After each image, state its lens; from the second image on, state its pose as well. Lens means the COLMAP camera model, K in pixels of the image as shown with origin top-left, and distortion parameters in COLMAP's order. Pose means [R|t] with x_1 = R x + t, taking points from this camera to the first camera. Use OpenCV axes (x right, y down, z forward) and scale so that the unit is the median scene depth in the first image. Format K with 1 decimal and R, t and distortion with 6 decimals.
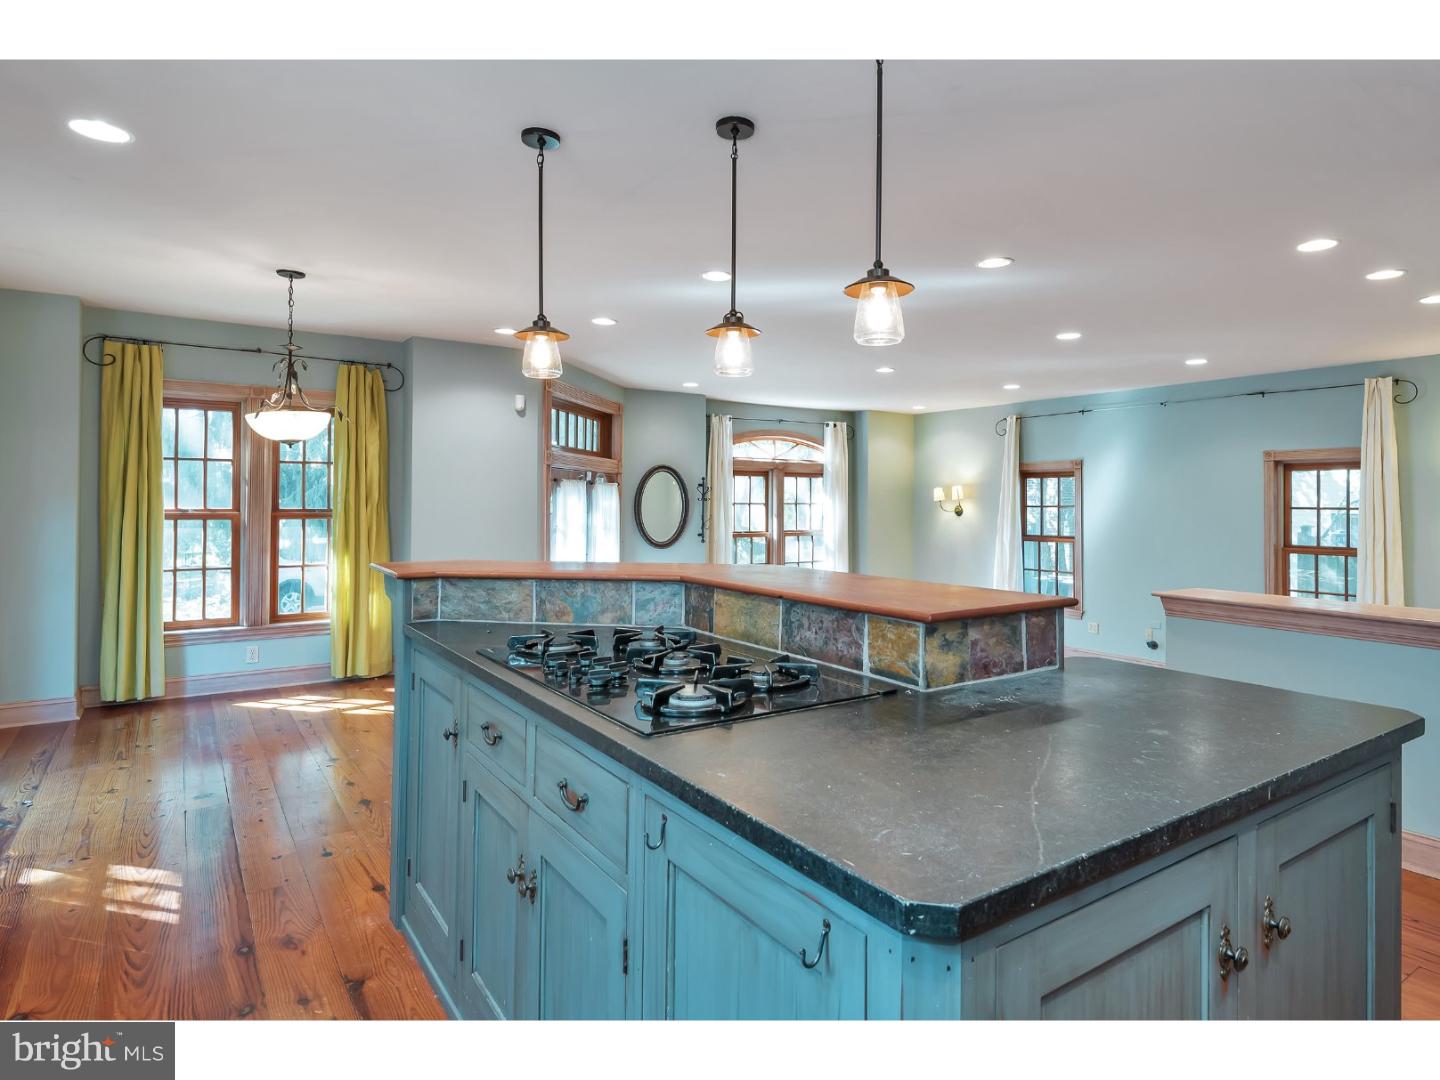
lens RADIAL K [[801.7, 0, 703.3], [0, 801.7, 503.5], [0, 0, 1]] dist [-0.001411, -0.001065]
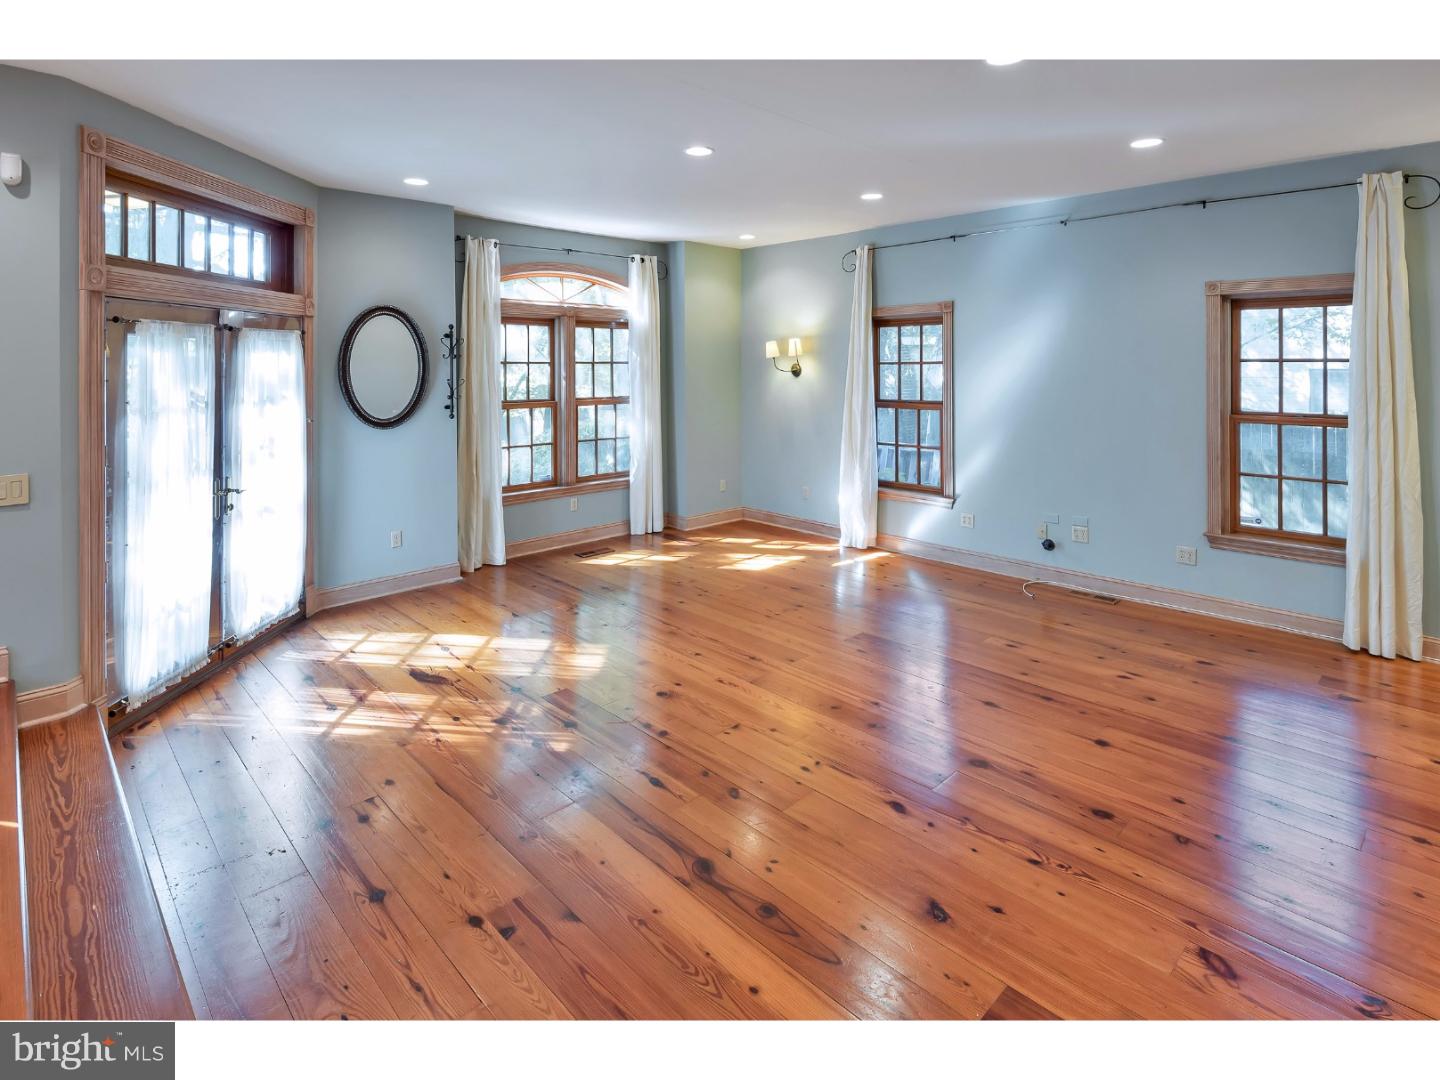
lens RADIAL K [[788.8, 0, 724.7], [0, 788.8, 467.7], [0, 0, 1]] dist [-0.001102, -0.001728]
pose [[0.971833, -0.036387, 0.232845, 0.067735], [0.006410, 0.991724, 0.128227, 0.004783], [-0.235584, -0.123123, 0.964023, 0.265968]]
